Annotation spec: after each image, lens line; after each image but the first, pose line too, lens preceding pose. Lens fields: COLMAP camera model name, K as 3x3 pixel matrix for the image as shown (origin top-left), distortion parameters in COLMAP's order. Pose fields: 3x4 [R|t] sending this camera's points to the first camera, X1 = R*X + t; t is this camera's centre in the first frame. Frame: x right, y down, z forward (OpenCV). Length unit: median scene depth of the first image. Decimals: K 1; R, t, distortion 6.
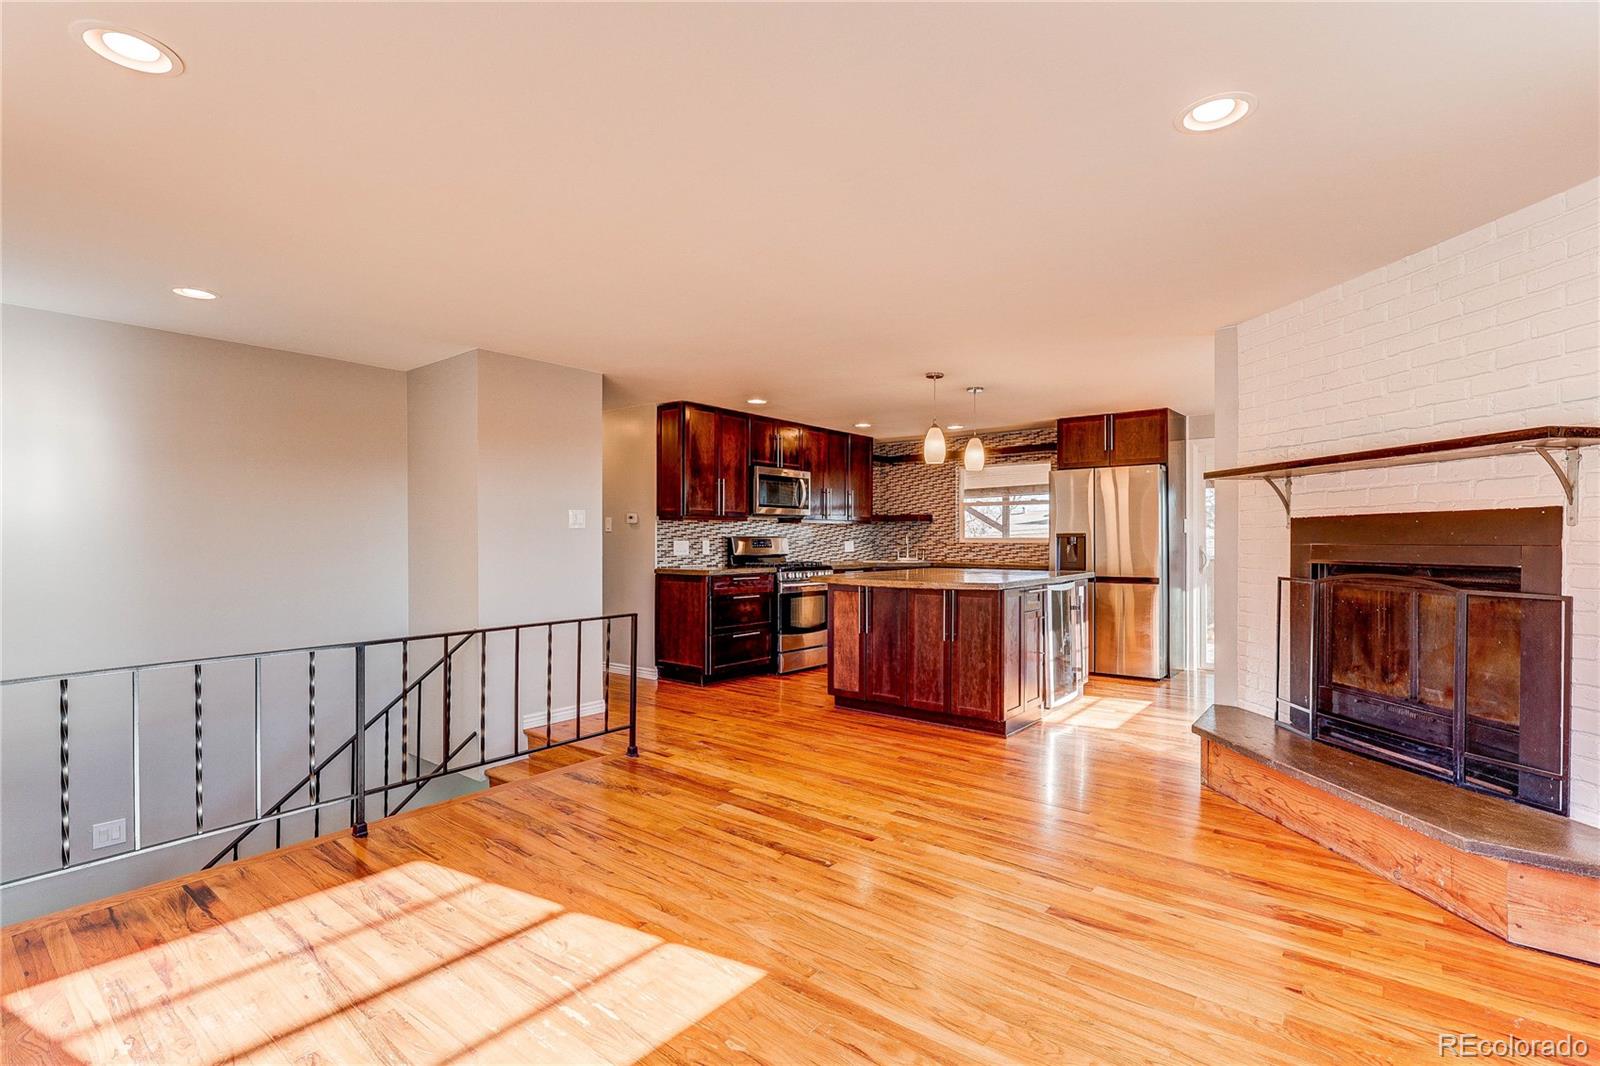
lens RADIAL K [[756.6, 0, 789.6], [0, 756.6, 543.9], [0, 0, 1]] dist [-0.010705, 0.004379]
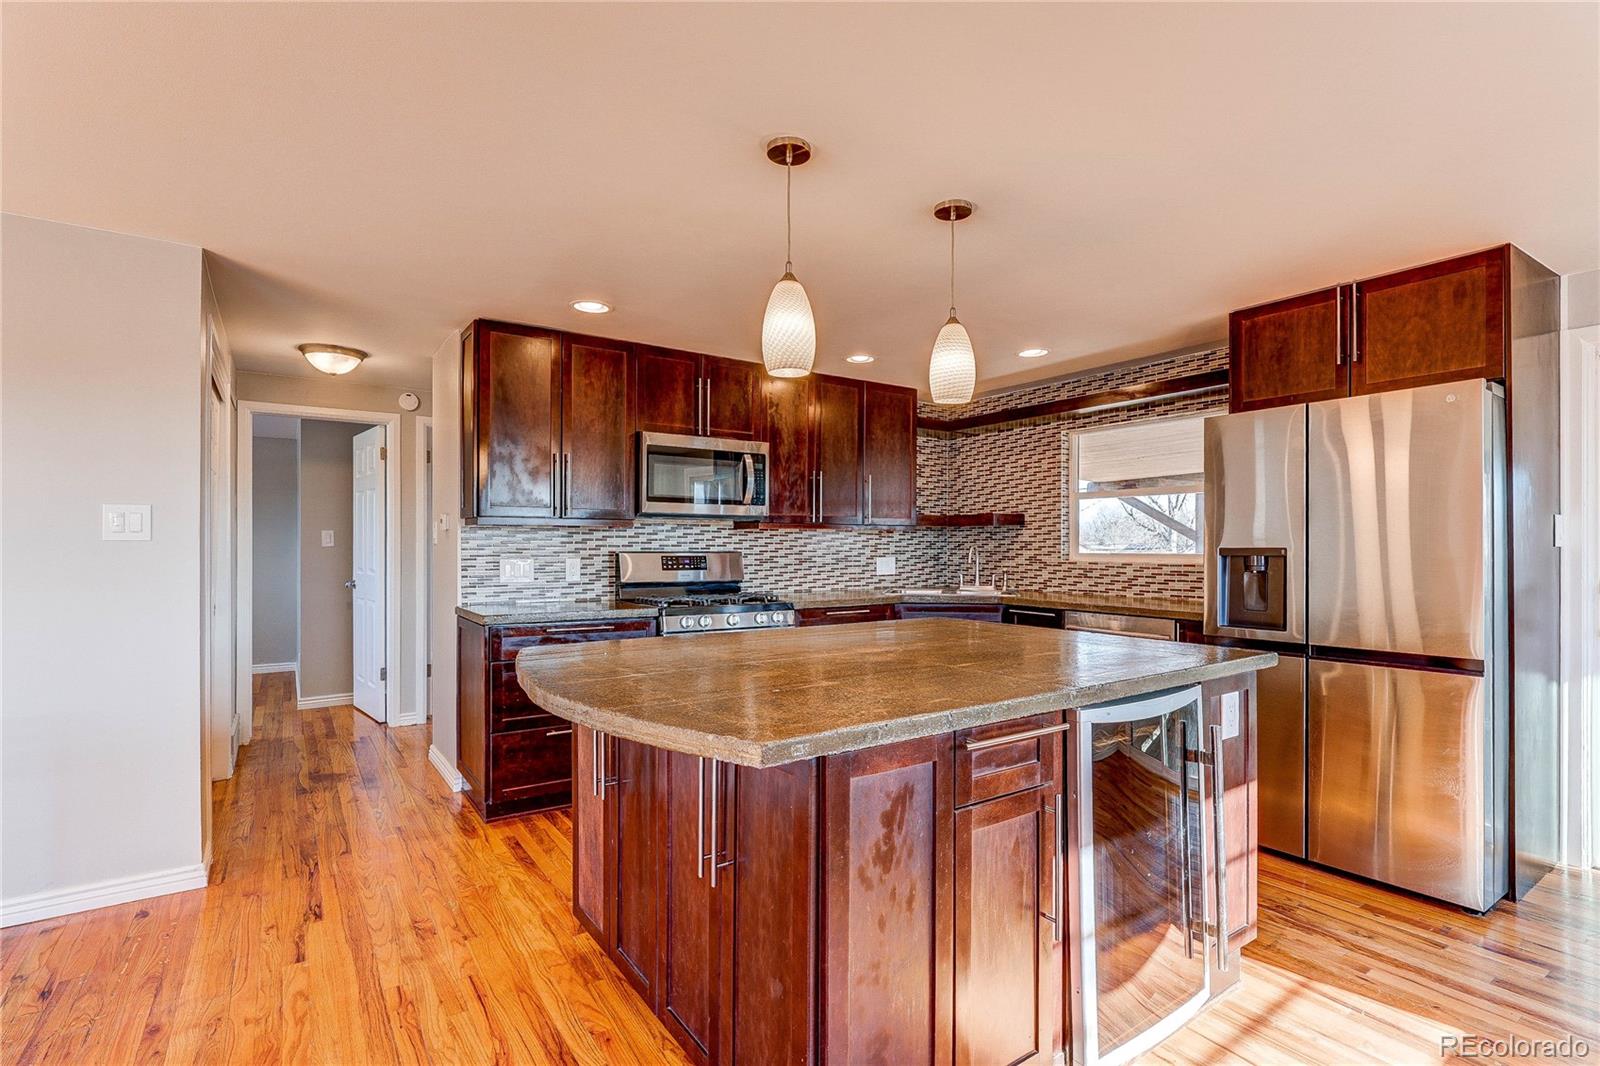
lens RADIAL K [[756.6, 0, 793.7], [0, 756.6, 549.8], [0, 0, 1]] dist [-0.010705, 0.004379]
pose [[0.959551, 0.002242, -0.281526, 0.248795], [-0.003103, 0.999992, -0.002613, -0.011365], [0.281518, 0.003381, 0.959550, 0.509960]]
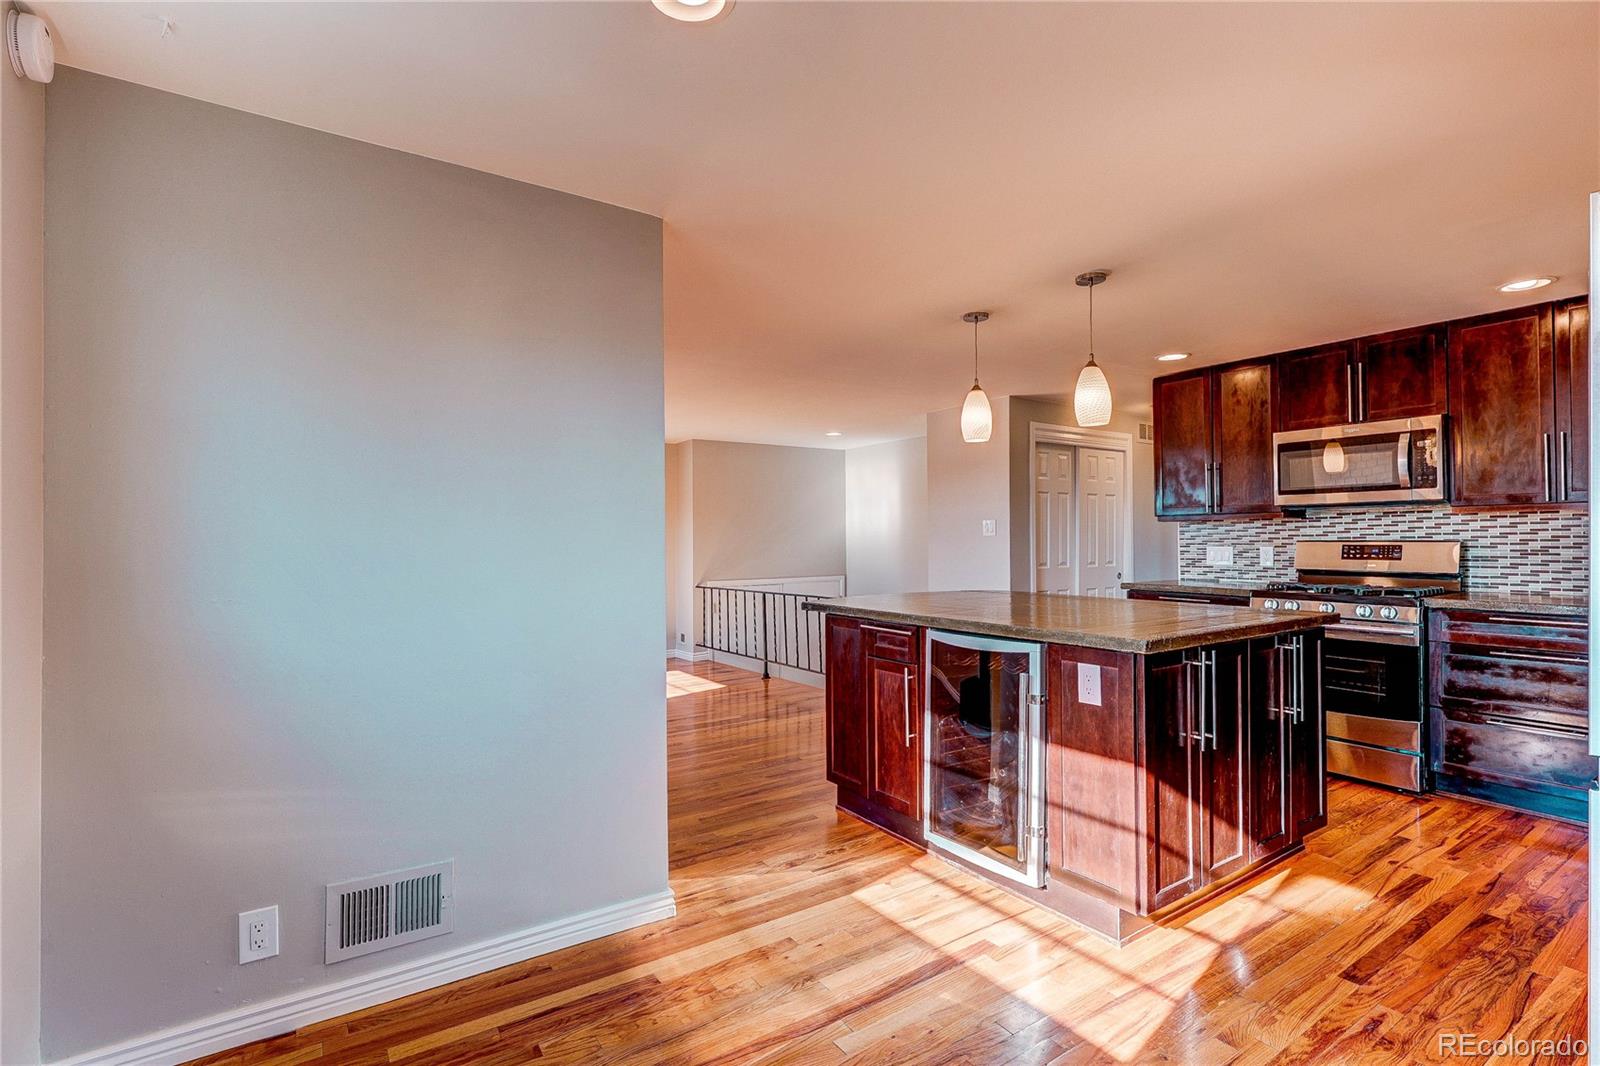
lens RADIAL K [[756.6, 0, 801.7], [0, 756.6, 531.2], [0, 0, 1]] dist [-0.010705, 0.004379]
pose [[-0.287830, -0.010184, -0.957627, 0.743068], [-0.001399, 0.999947, -0.010213, -0.012072], [0.957681, -0.001600, -0.287829, 0.855854]]
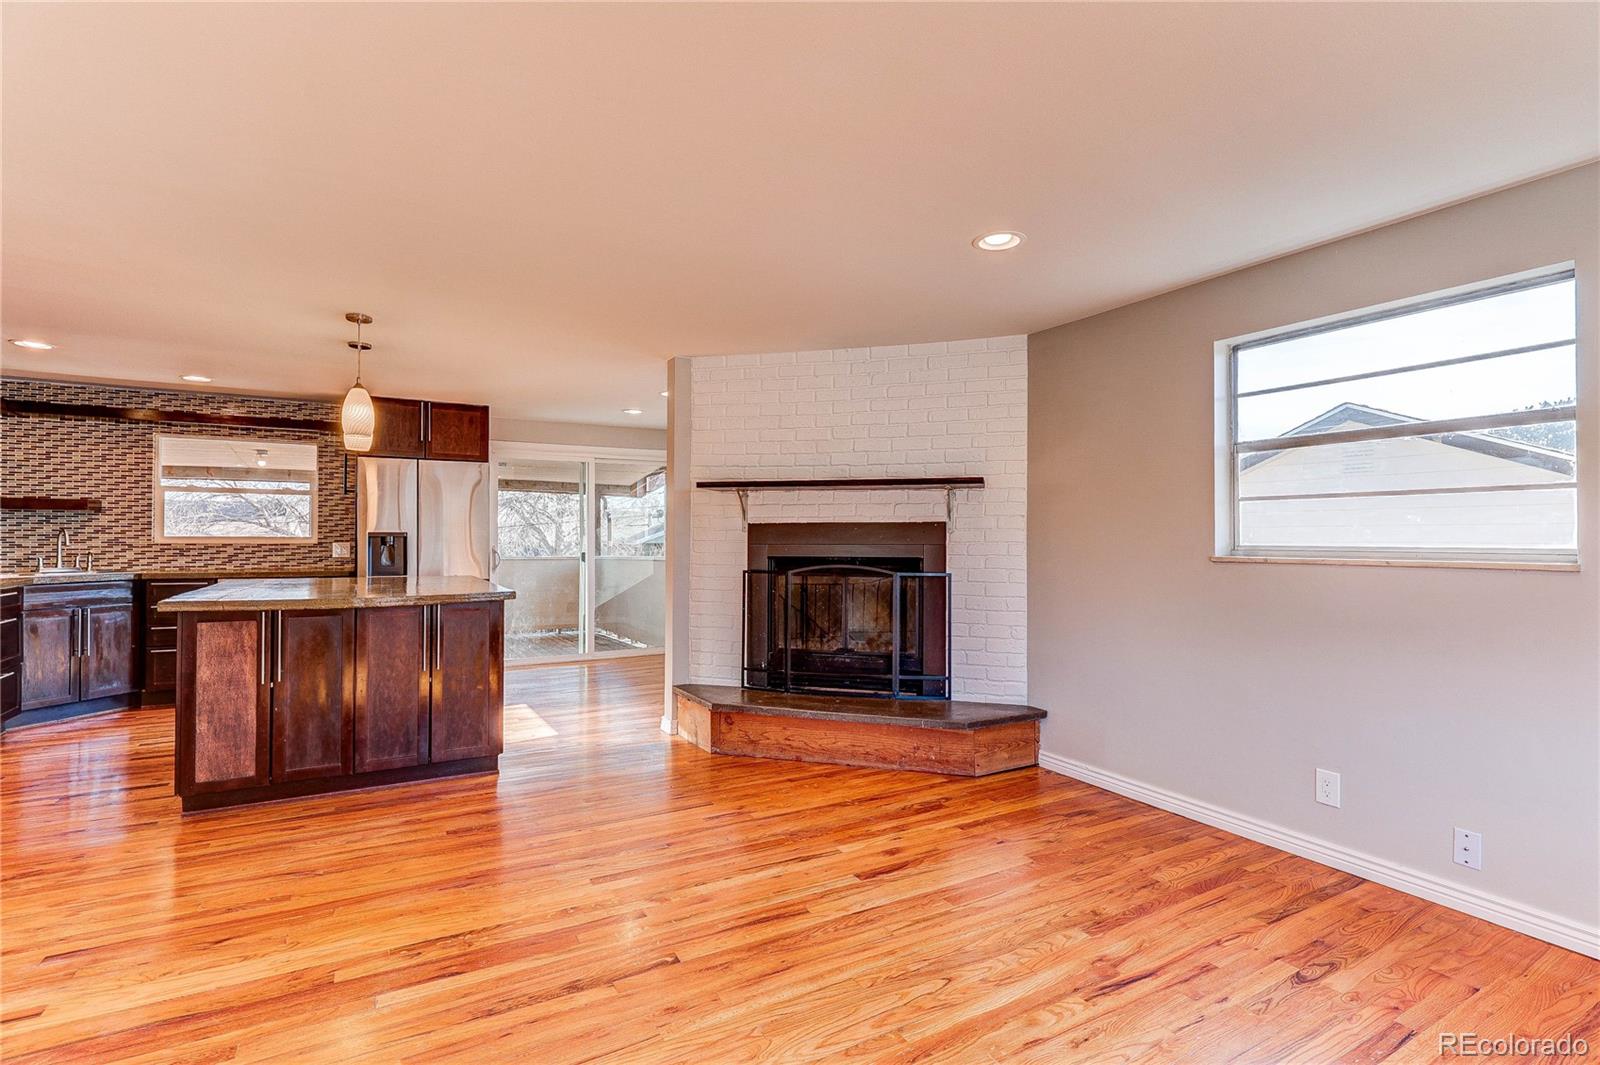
lens RADIAL K [[756.6, 0, 813.1], [0, 756.6, 532.6], [0, 0, 1]] dist [-0.010705, 0.004379]
pose [[0.350846, 0.009923, 0.936381, -0.280285], [0.003123, 0.999926, -0.011766, -0.002120], [-0.936428, 0.007053, 0.350789, 0.263820]]
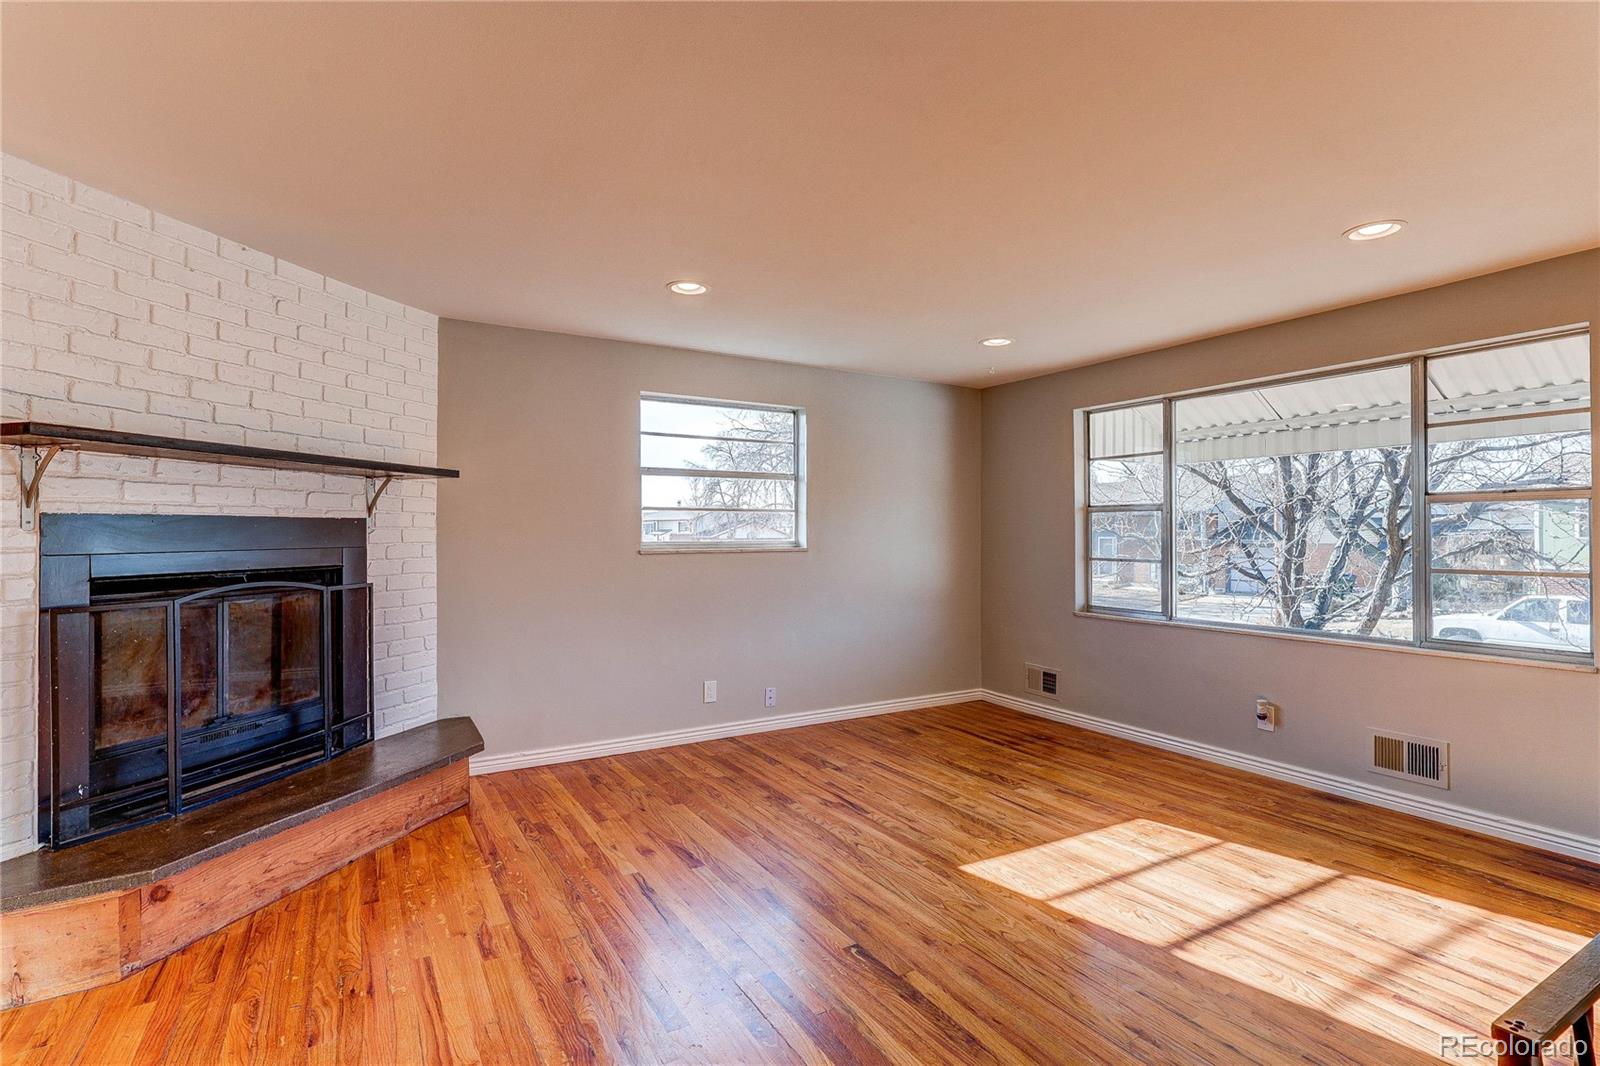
lens RADIAL K [[756.6, 0, 800.1], [0, 756.6, 535.5], [0, 0, 1]] dist [-0.010705, 0.004379]
pose [[-0.939737, 0.001121, 0.341896, -0.076041], [0.005318, 0.999922, 0.011338, -0.011922], [-0.341857, 0.012473, -0.939669, 0.792388]]
